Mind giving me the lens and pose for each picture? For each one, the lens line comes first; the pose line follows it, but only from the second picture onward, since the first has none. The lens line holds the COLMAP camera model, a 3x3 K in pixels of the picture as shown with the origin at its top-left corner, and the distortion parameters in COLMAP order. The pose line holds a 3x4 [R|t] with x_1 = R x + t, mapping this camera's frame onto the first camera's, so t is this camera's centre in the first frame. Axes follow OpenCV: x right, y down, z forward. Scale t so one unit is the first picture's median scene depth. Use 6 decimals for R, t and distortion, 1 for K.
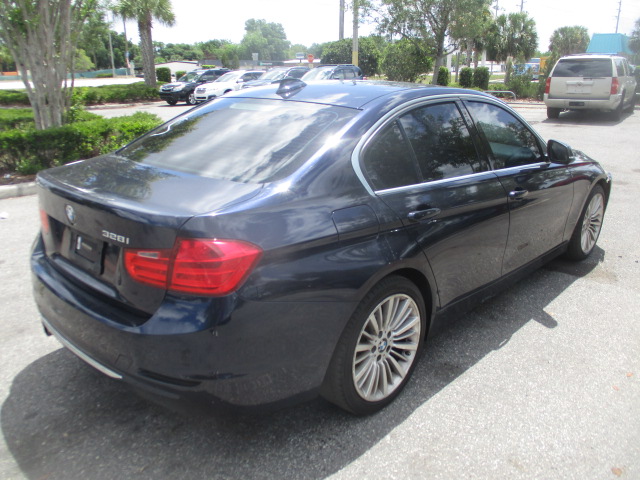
lens RADIAL K [[534.1, 0, 320.0], [0, 534.1, 240.0], [0, 0, 1]] dist [-0.029957, 0.013197]
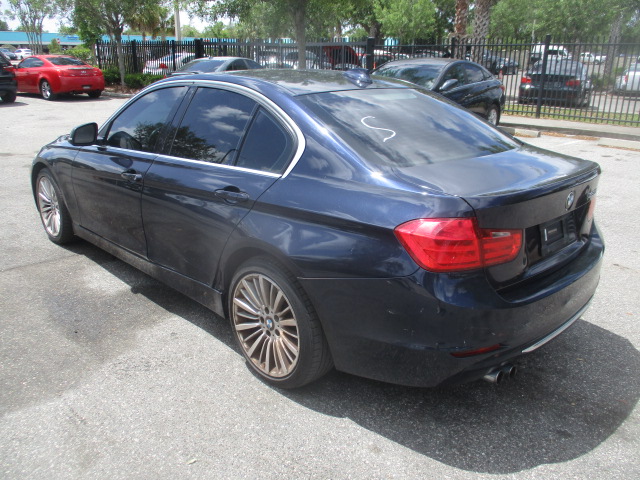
lens RADIAL K [[534.1, 0, 320.0], [0, 534.1, 240.0], [0, 0, 1]] dist [-0.029957, 0.013197]
pose [[0.039946, -0.322657, 0.945673, -0.203281], [0.291224, 0.909098, 0.297876, -0.058328], [-0.955821, 0.263503, 0.130281, 0.182134]]
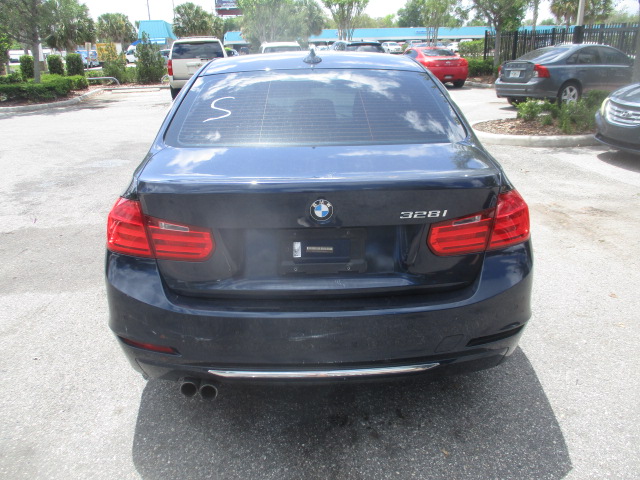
lens RADIAL K [[534.1, 0, 320.0], [0, 534.1, 240.0], [0, 0, 1]] dist [-0.029957, 0.013197]
pose [[0.708204, -0.250263, 0.660163, -0.135808], [0.236115, 0.965180, 0.112596, -0.012819], [-0.665354, 0.076134, 0.742636, 0.054263]]
